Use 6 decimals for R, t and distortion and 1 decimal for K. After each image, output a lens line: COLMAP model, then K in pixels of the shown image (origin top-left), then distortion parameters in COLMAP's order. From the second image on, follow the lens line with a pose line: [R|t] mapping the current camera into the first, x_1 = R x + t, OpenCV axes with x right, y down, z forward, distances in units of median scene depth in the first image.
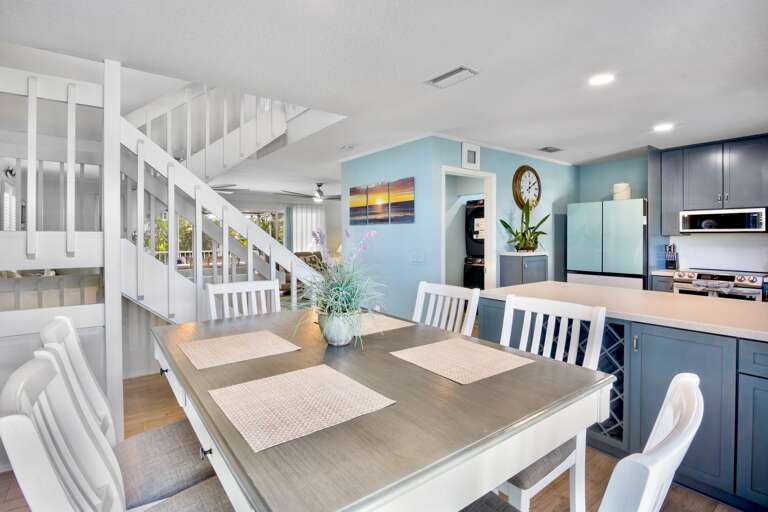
lens RADIAL K [[376.2, 0, 384.3], [0, 376.2, 250.3], [0, 0, 1]] dist [-0.019719, -0.000411]
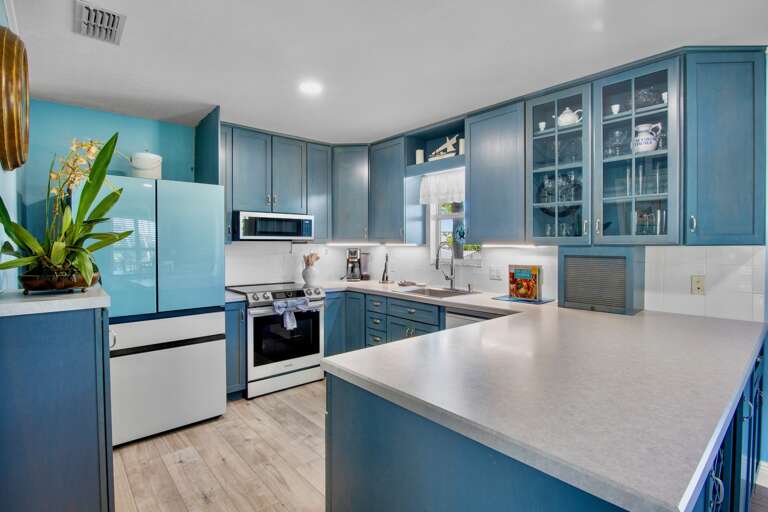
lens RADIAL K [[376.2, 0, 378.6], [0, 376.2, 248.0], [0, 0, 1]] dist [-0.019719, -0.000411]
pose [[-0.062989, -0.018400, 0.997845, 0.036044], [0.032546, 0.999260, 0.020480, -0.040135], [-0.997483, 0.033766, -0.062343, 0.808732]]
